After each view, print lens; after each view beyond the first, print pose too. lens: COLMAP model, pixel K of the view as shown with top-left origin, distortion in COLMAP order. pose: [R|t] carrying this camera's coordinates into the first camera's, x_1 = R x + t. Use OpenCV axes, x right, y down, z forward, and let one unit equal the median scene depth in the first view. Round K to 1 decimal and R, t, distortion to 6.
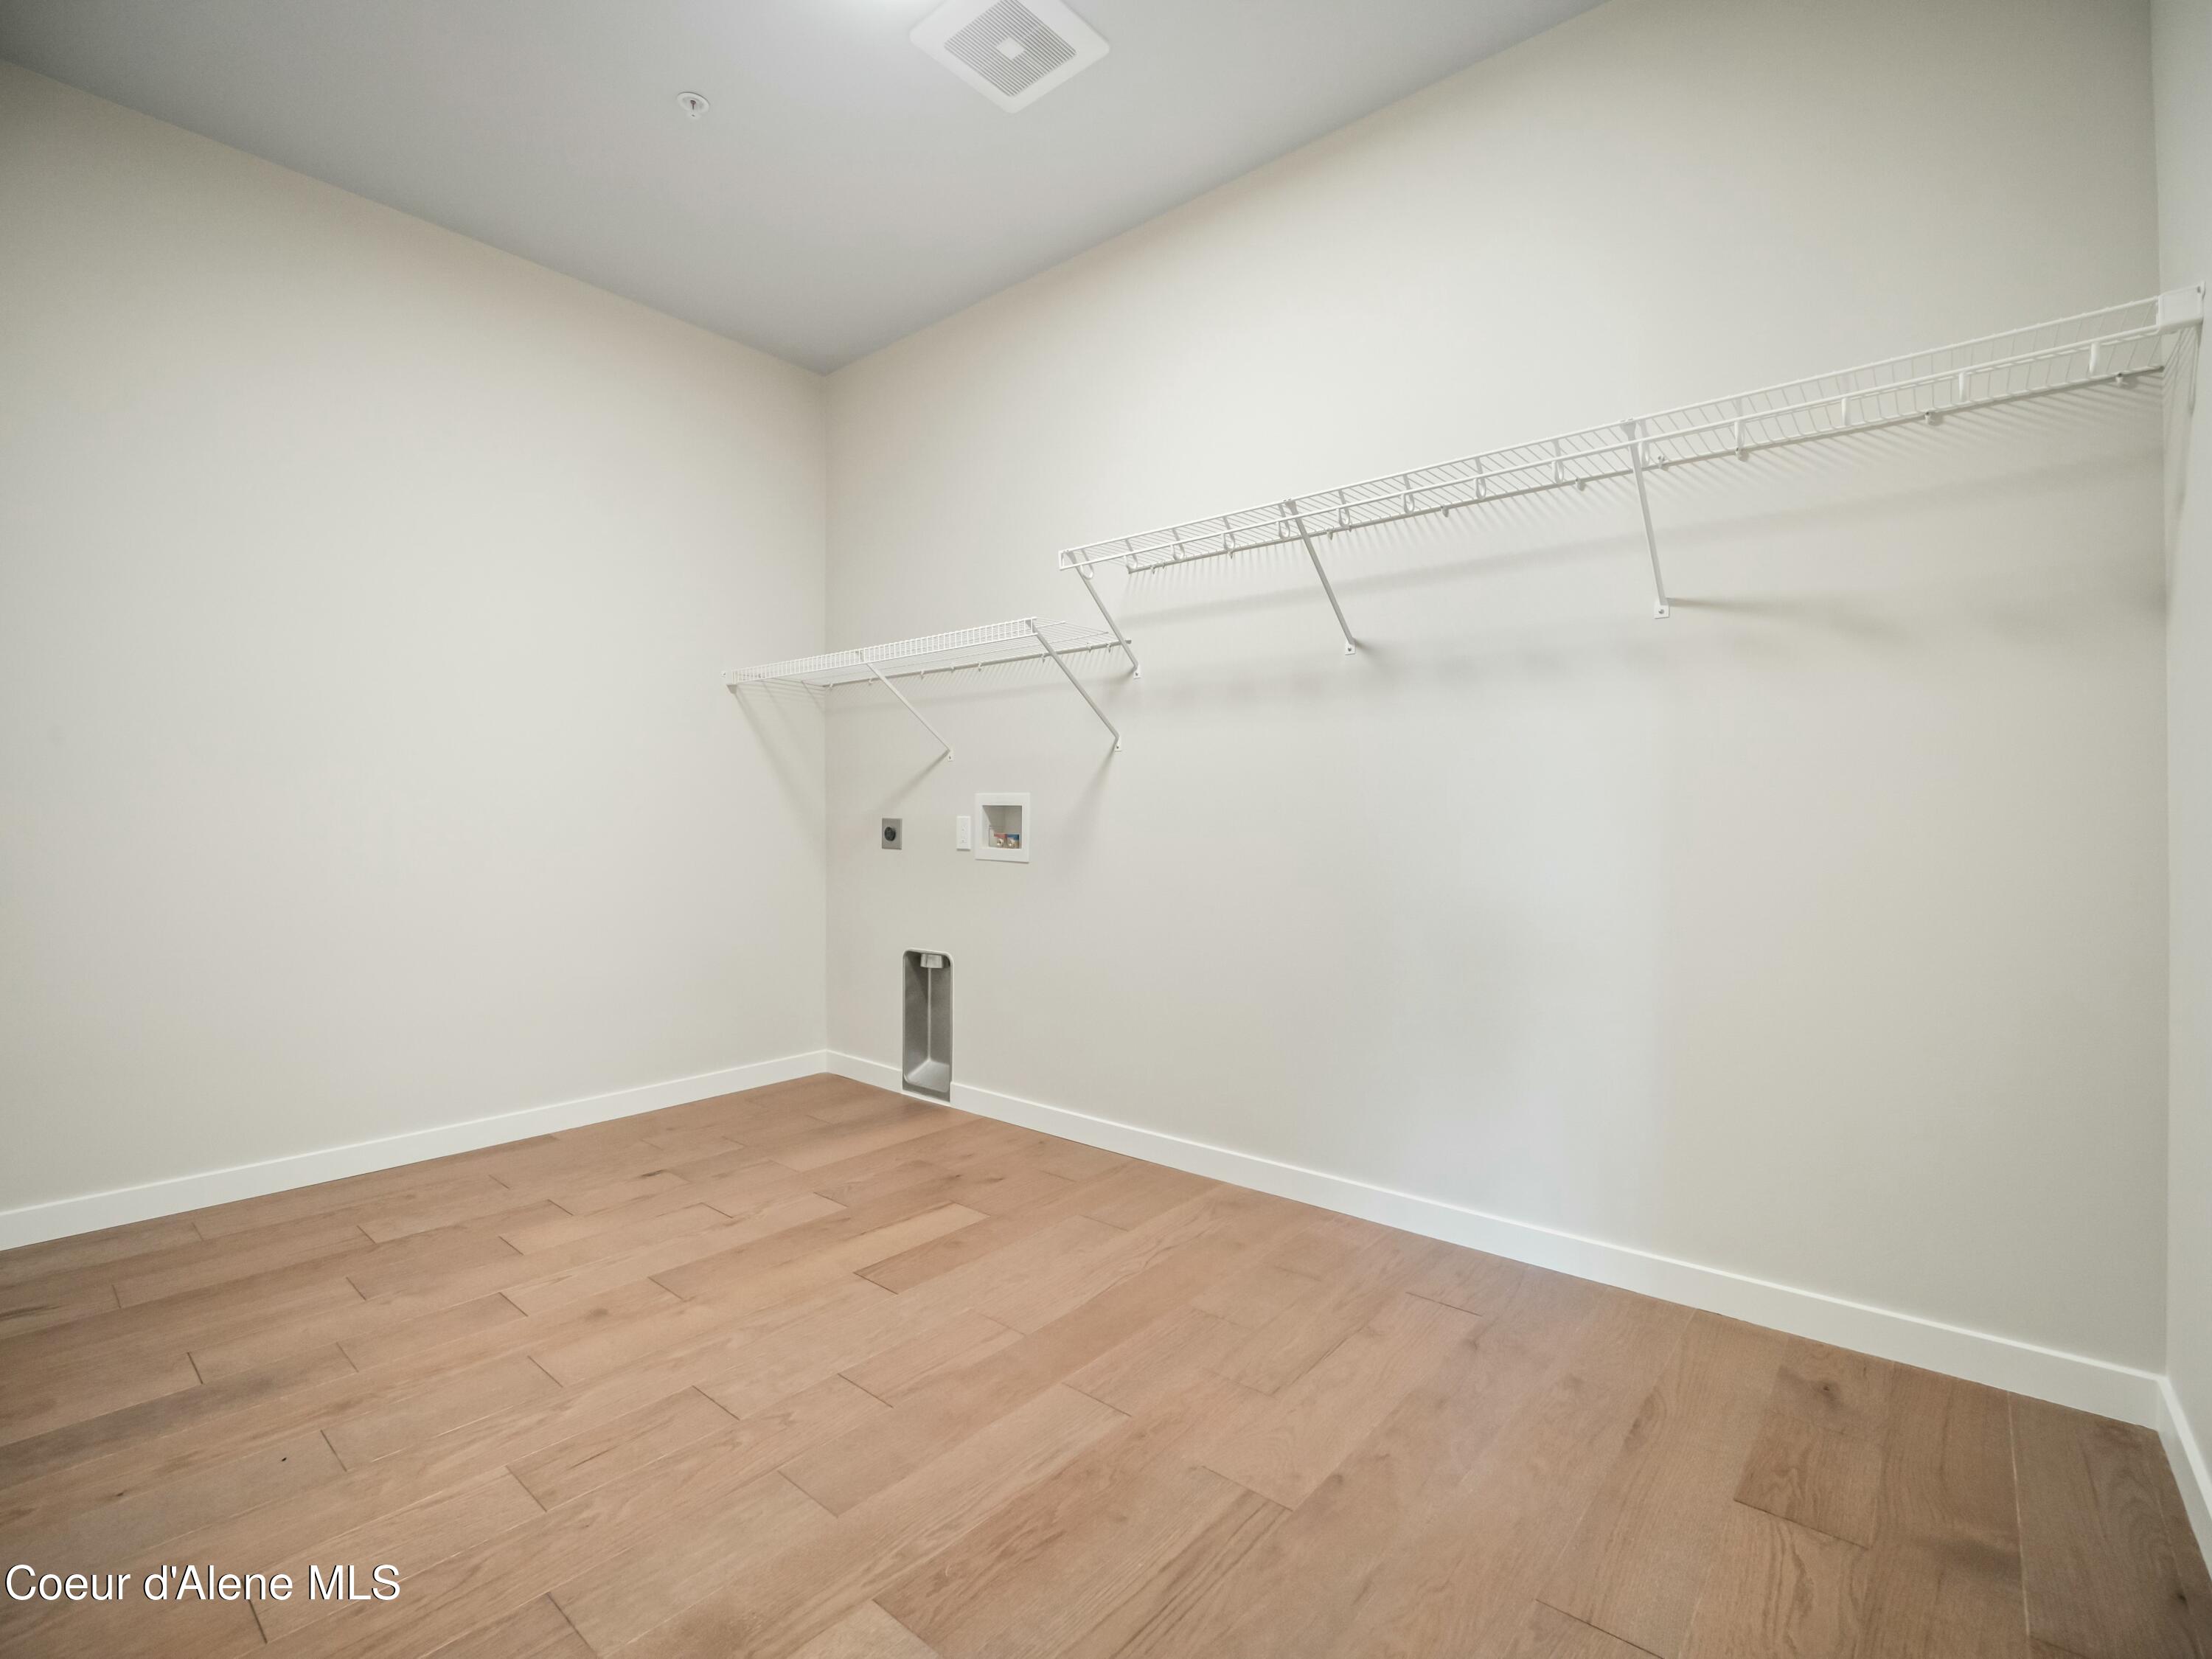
lens RADIAL K [[1012.5, 0, 1099.5], [0, 1012.5, 827.1], [0, 0, 1]] dist [-0.011747, -0.003802]
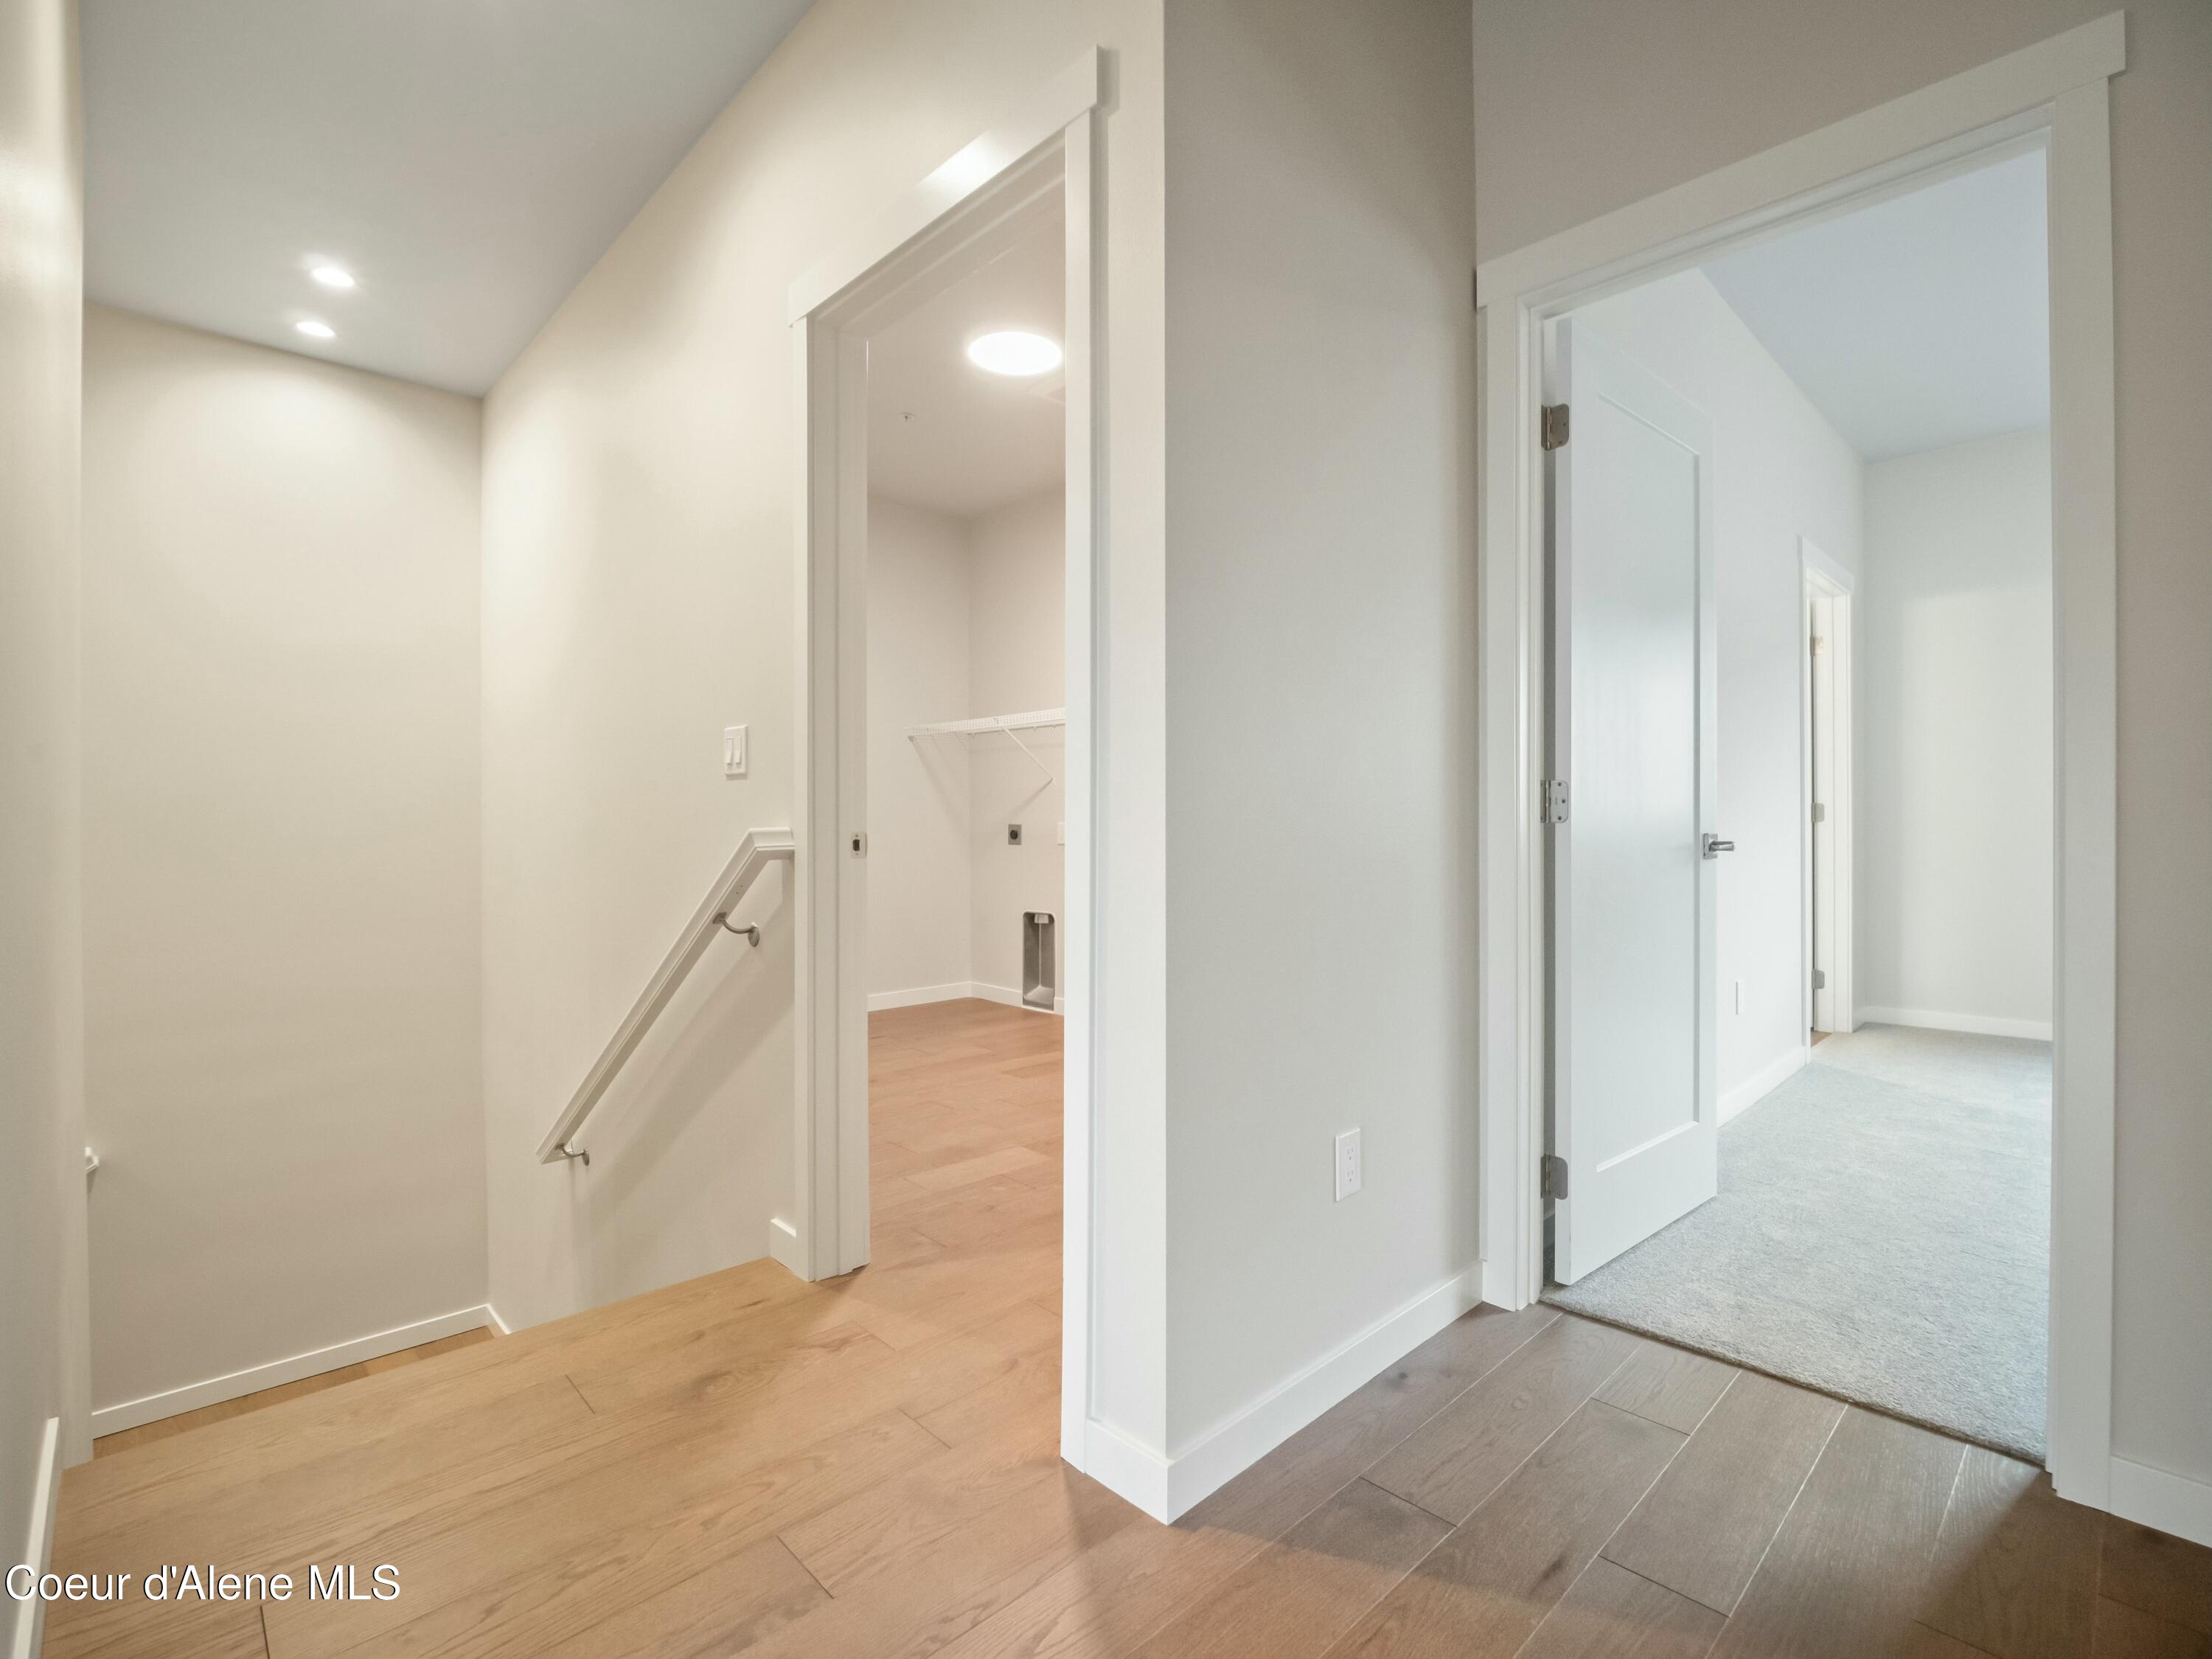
lens RADIAL K [[1012.5, 0, 1106.2], [0, 1012.5, 830.6], [0, 0, 1]] dist [-0.011747, -0.003802]
pose [[0.995220, -0.002444, -0.097626, 0.076494], [0.002759, 0.999991, 0.003092, -0.003353], [0.097618, -0.003347, 0.995218, -0.483846]]
